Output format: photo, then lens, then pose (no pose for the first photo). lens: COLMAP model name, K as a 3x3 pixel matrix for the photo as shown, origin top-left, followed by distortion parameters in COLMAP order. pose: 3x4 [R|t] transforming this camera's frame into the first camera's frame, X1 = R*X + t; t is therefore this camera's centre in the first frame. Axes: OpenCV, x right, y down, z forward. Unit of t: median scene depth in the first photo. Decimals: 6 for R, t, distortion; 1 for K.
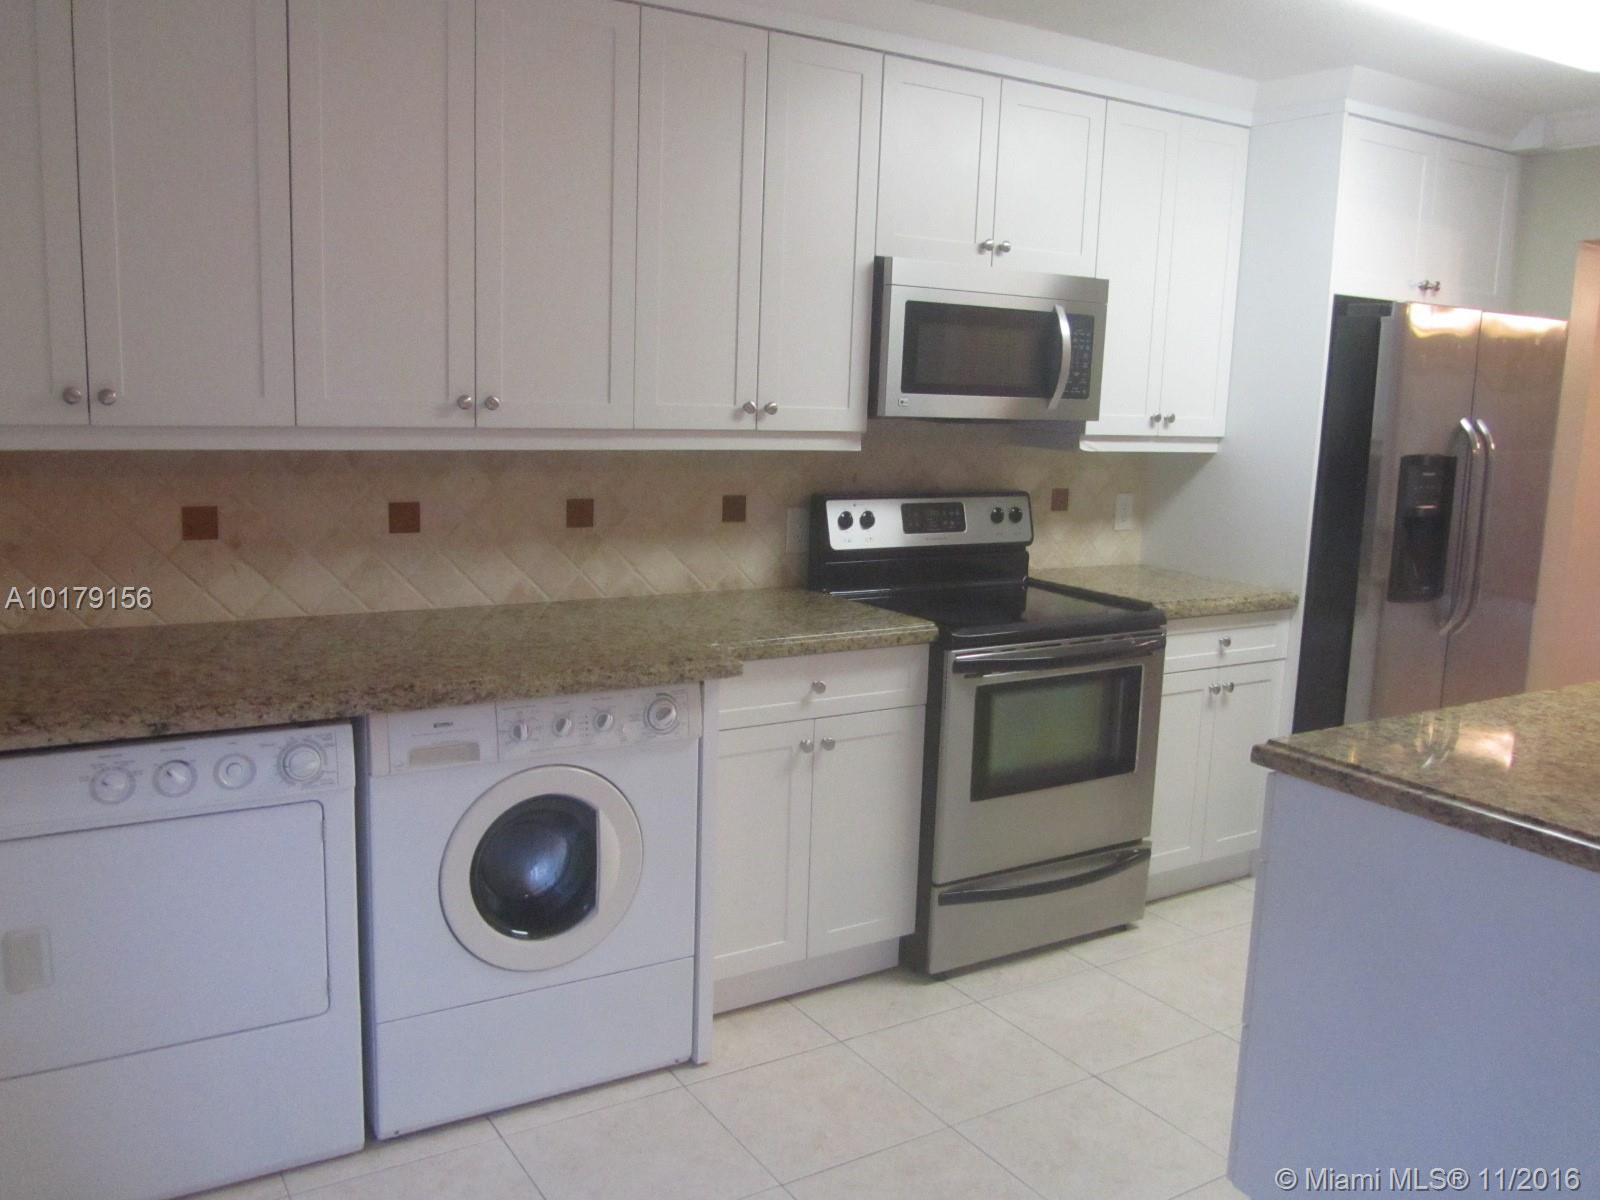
lens RADIAL K [[1315.3, 0, 798.3], [0, 1315.3, 602.8], [0, 0, 1]] dist [-0.036404, -0.005051]
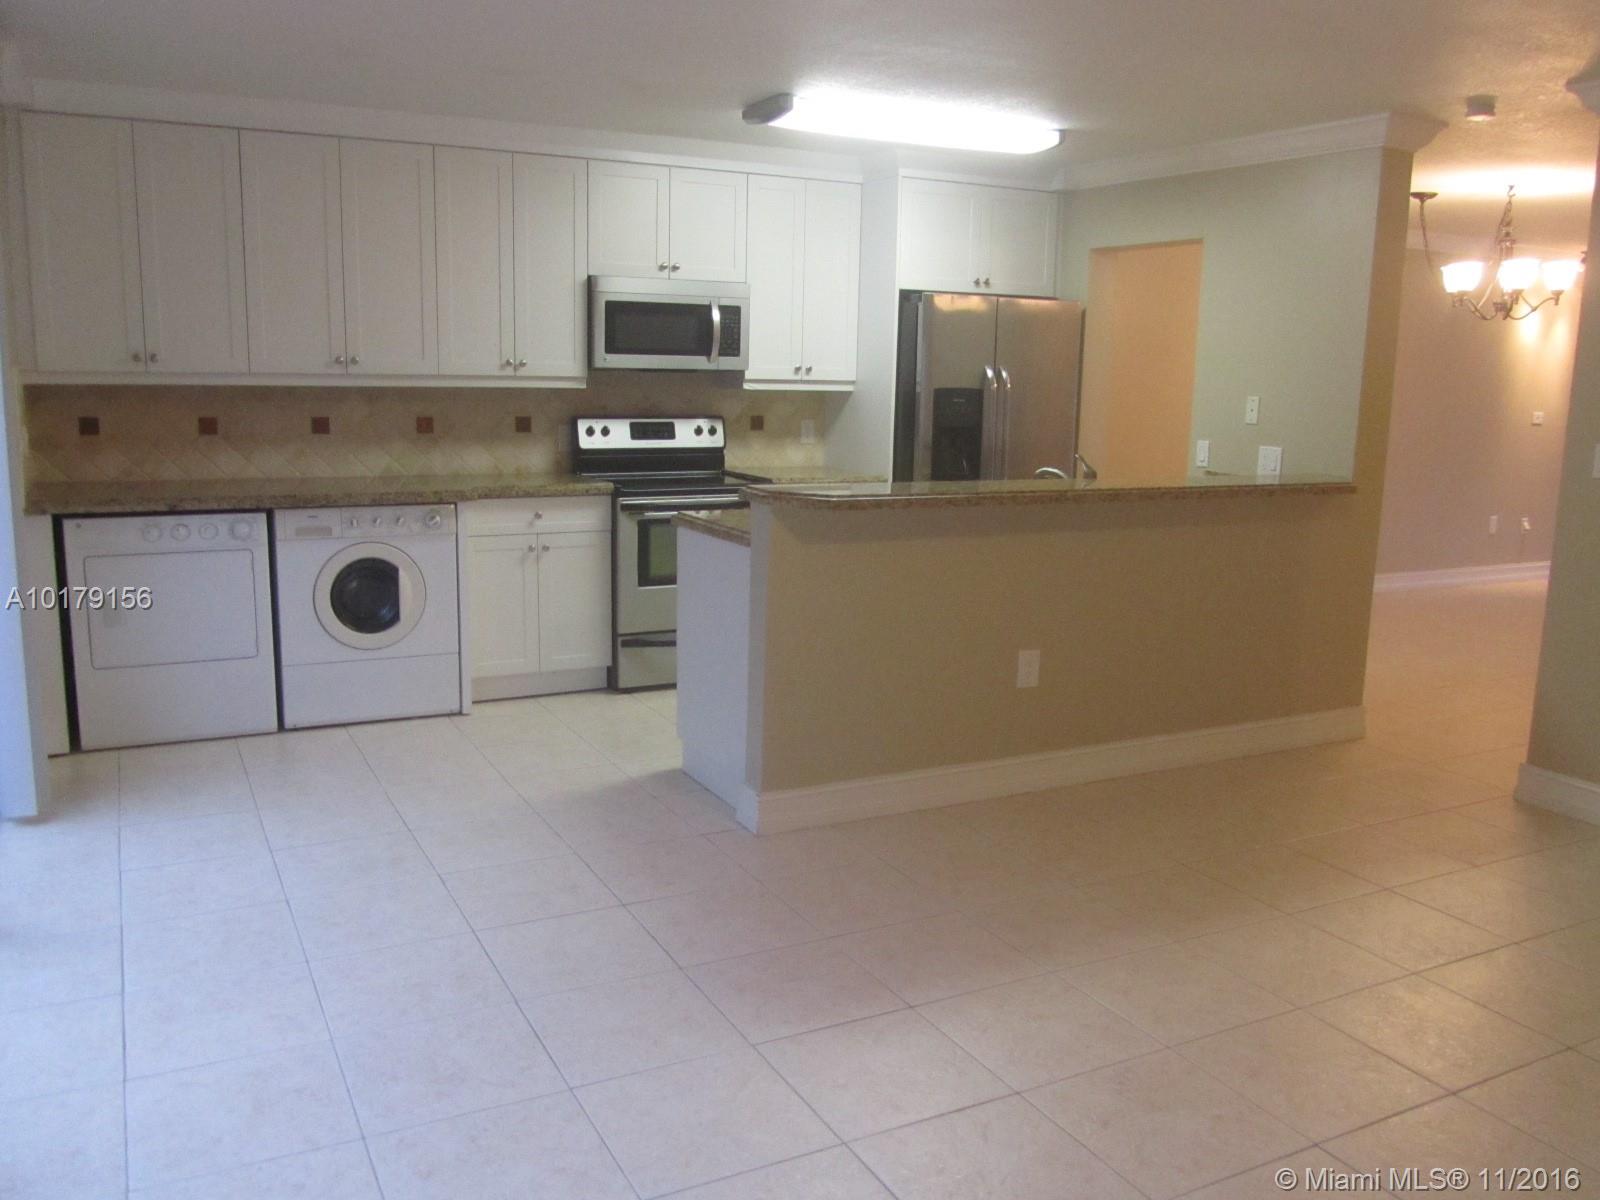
lens RADIAL K [[1315.3, 0, 795.2], [0, 1315.3, 596.3], [0, 0, 1]] dist [-0.036404, -0.005051]
pose [[0.996589, 0.001865, -0.082509, 0.481649], [-0.001234, 0.999970, 0.007692, 0.149552], [0.082521, -0.007564, 0.996561, -0.721290]]
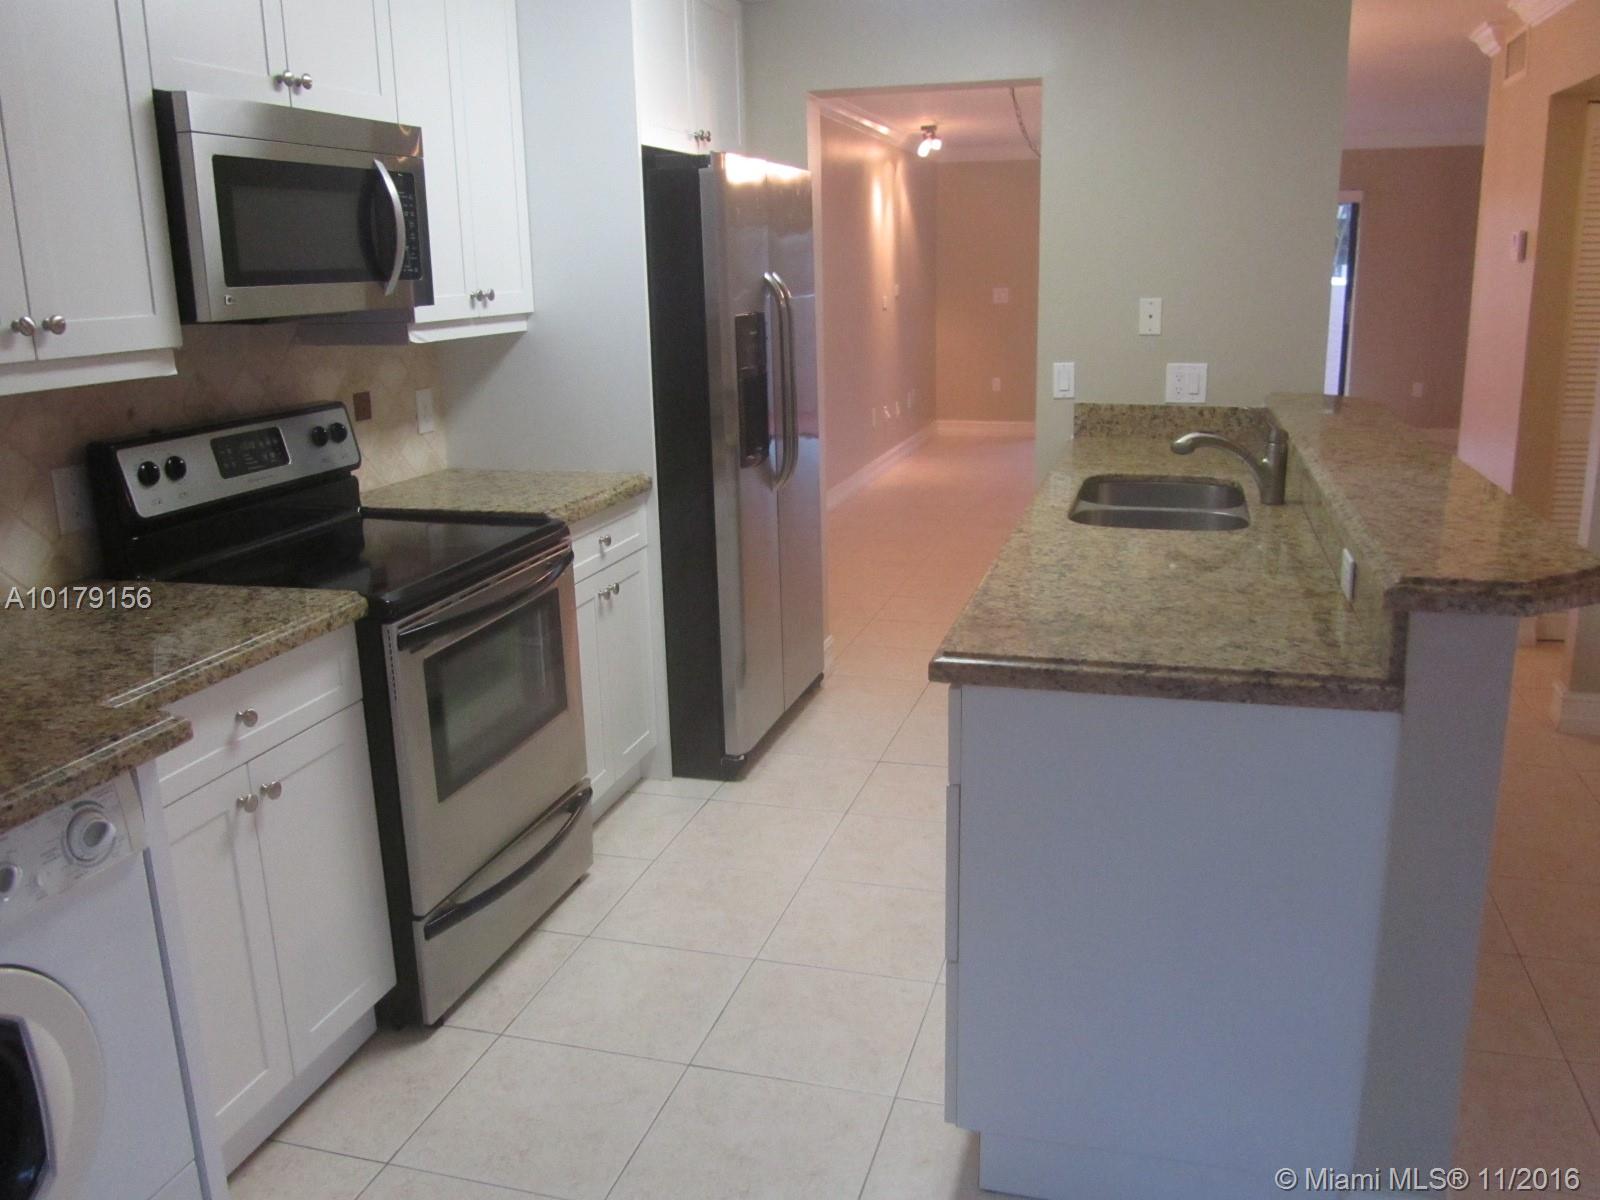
lens RADIAL K [[1315.3, 0, 797.7], [0, 1315.3, 599.7], [0, 0, 1]] dist [-0.036404, -0.005051]
pose [[0.746071, -0.215085, 0.630171, -0.177436], [0.155793, 0.976510, 0.148849, -0.051398], [-0.647384, -0.012876, 0.762055, 0.260213]]
